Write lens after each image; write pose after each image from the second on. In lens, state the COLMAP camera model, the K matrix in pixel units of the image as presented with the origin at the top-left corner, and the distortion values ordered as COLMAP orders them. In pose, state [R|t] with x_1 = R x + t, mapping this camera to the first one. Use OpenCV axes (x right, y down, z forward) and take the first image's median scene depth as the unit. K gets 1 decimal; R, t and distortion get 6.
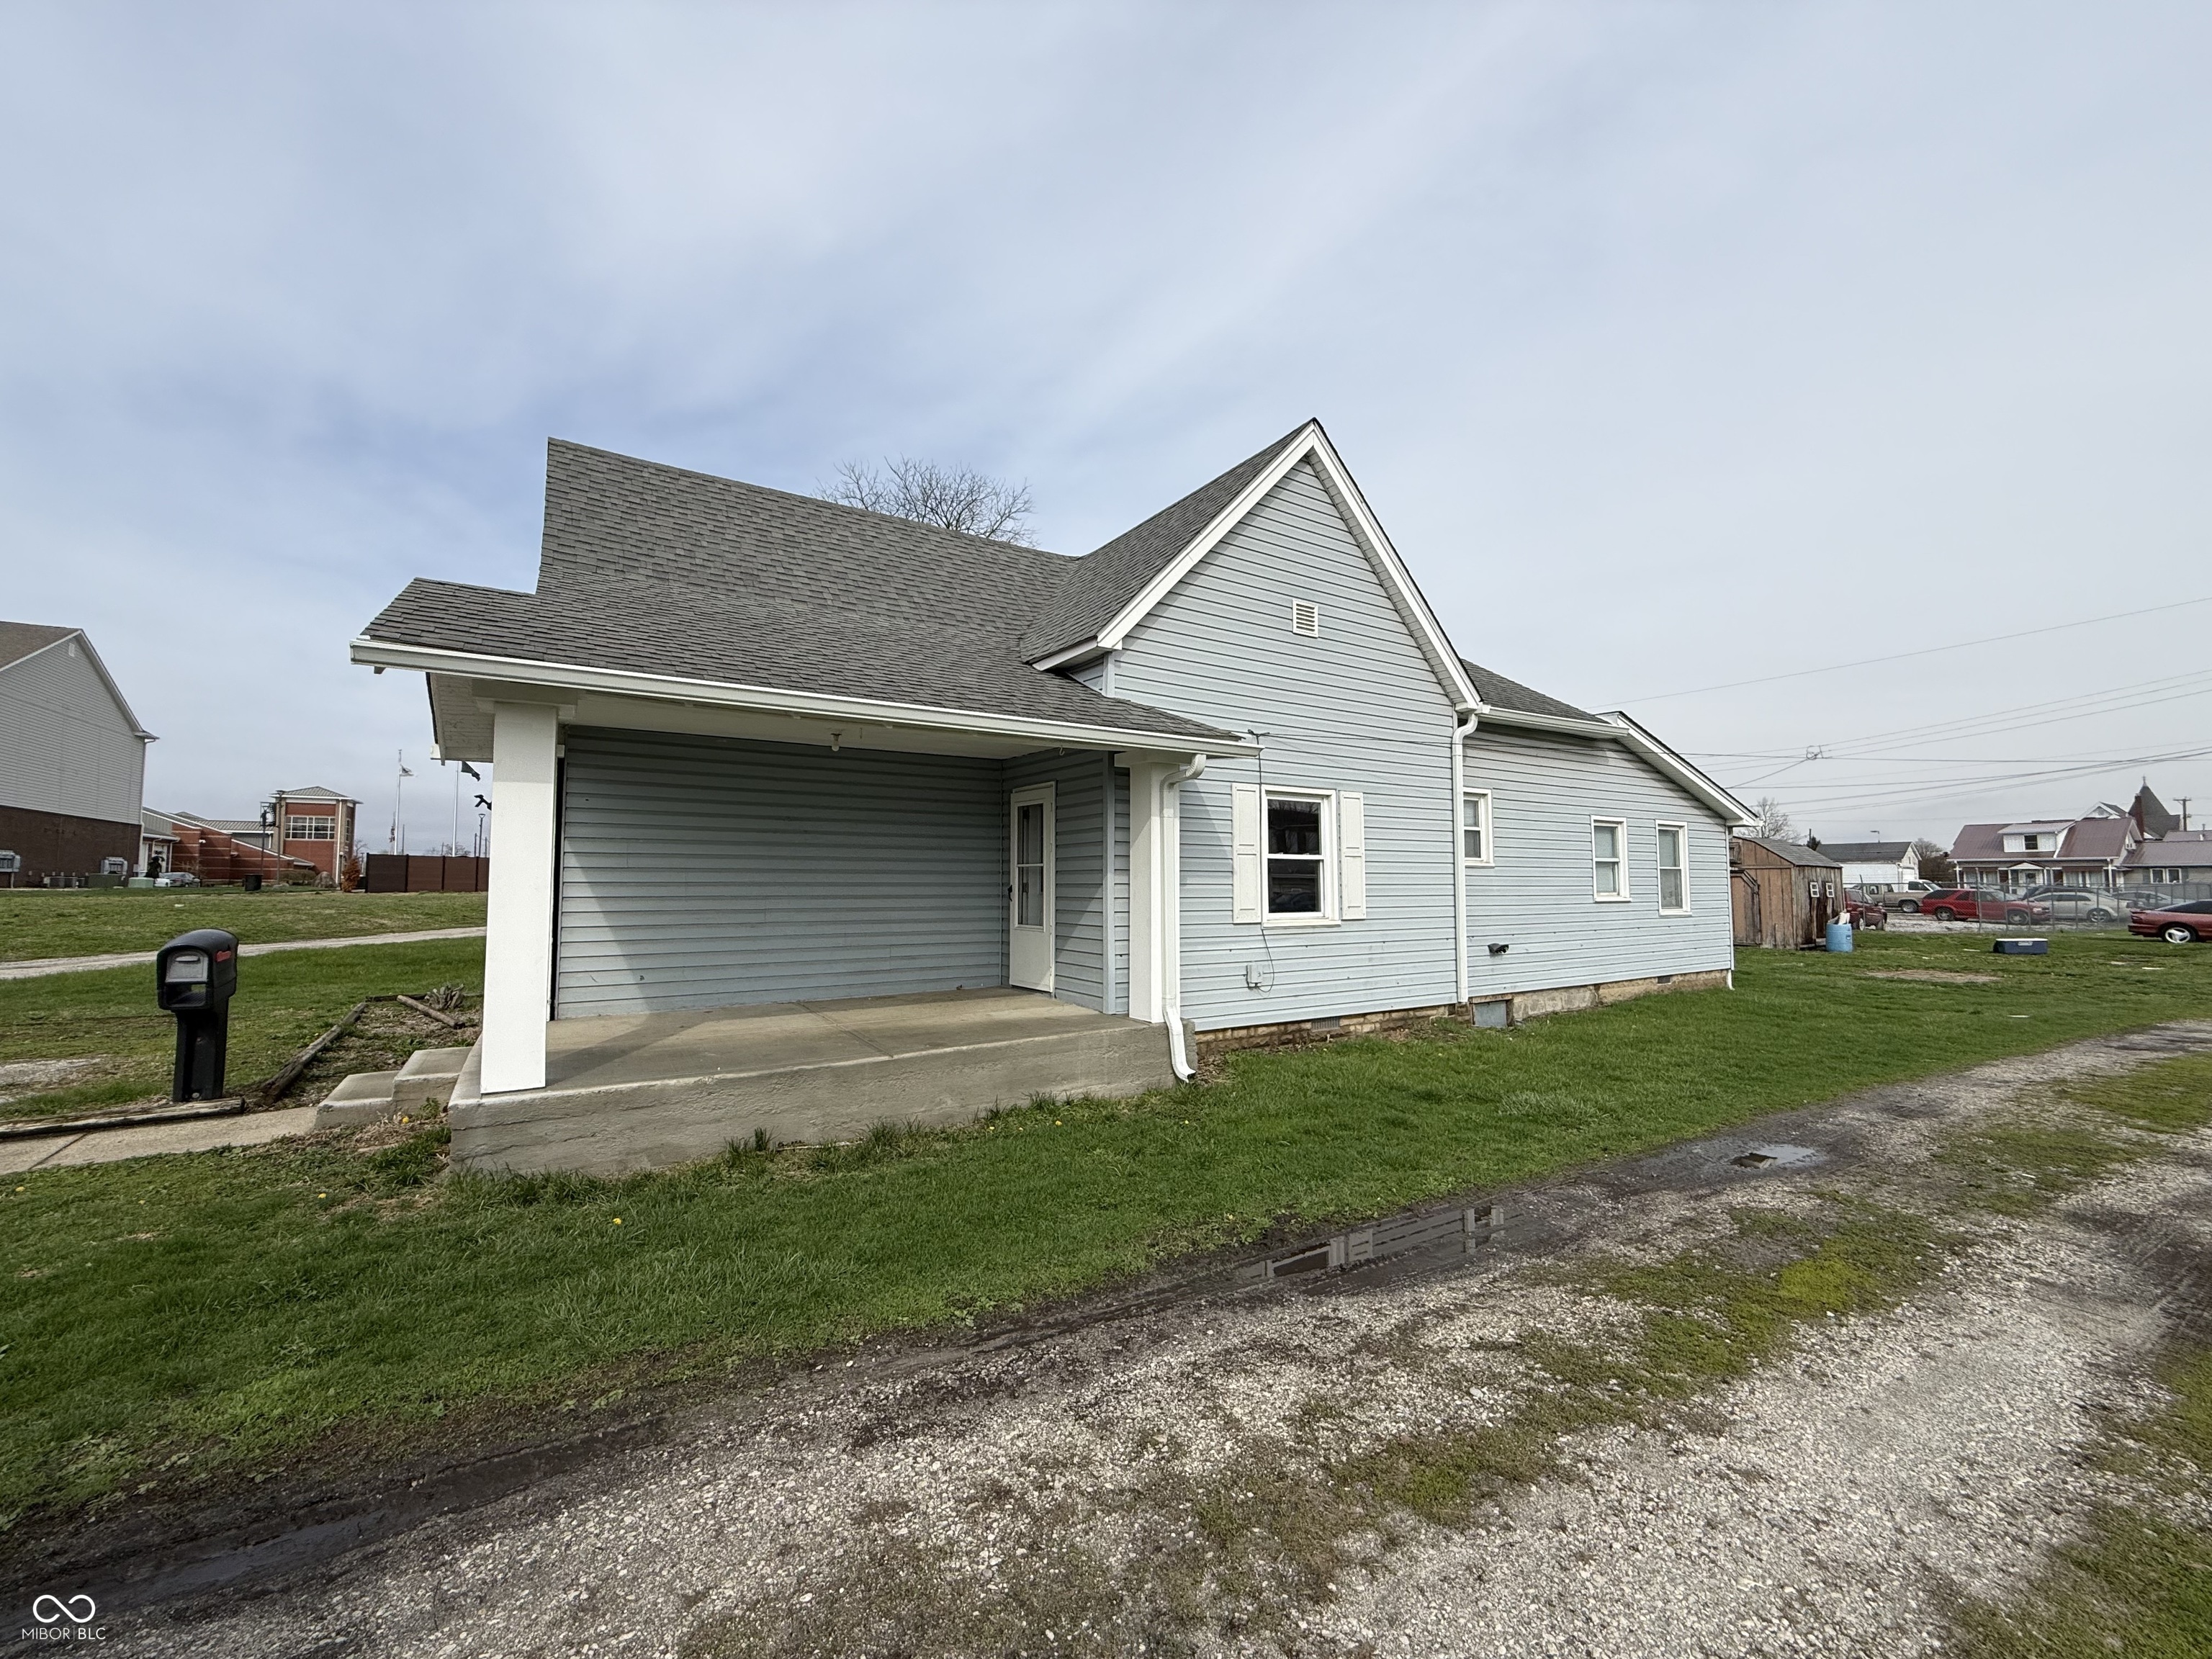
lens RADIAL K [[879.8, 0, 1102.9], [0, 879.8, 831.9], [0, 0, 1]] dist [0.001480, 0.000574]
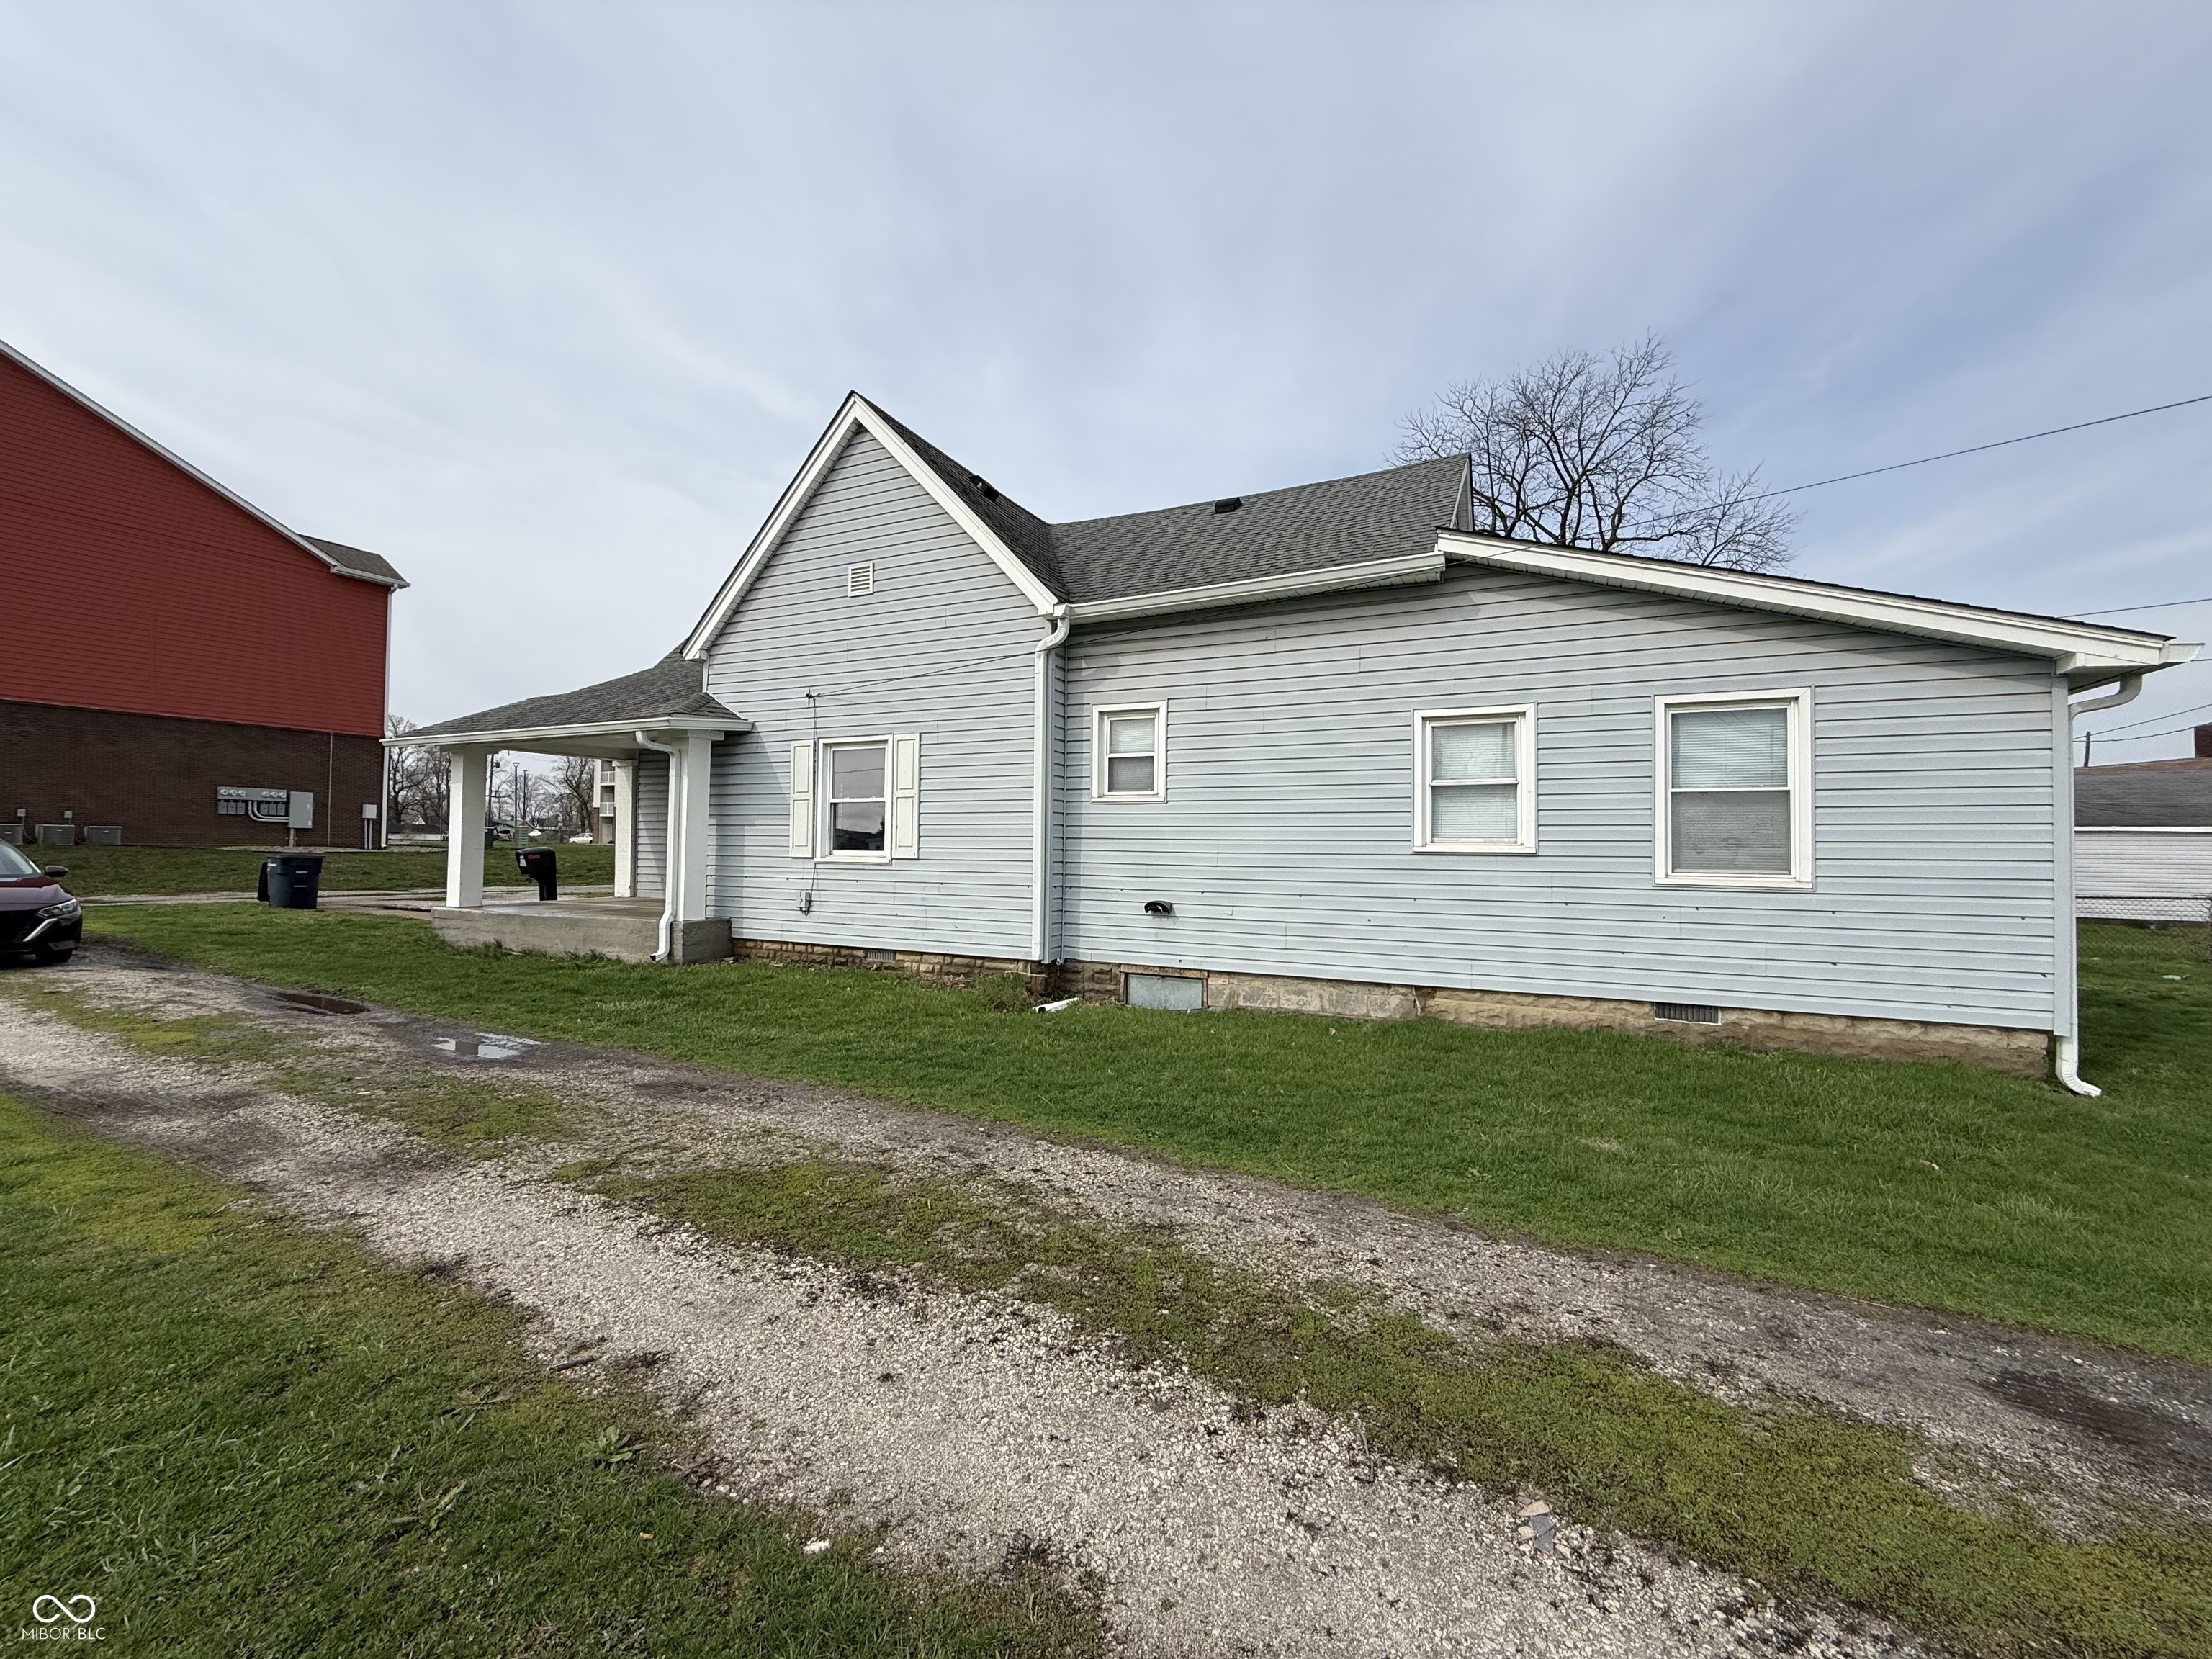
lens RADIAL K [[879.8, 0, 1102.9], [0, 879.8, 831.9], [0, 0, 1]] dist [0.001480, 0.000574]
pose [[0.528623, -0.014295, -0.848736, 1.267850], [0.038322, 0.999241, 0.007038, 0.069346], [0.847991, -0.036246, 0.528769, 0.650054]]
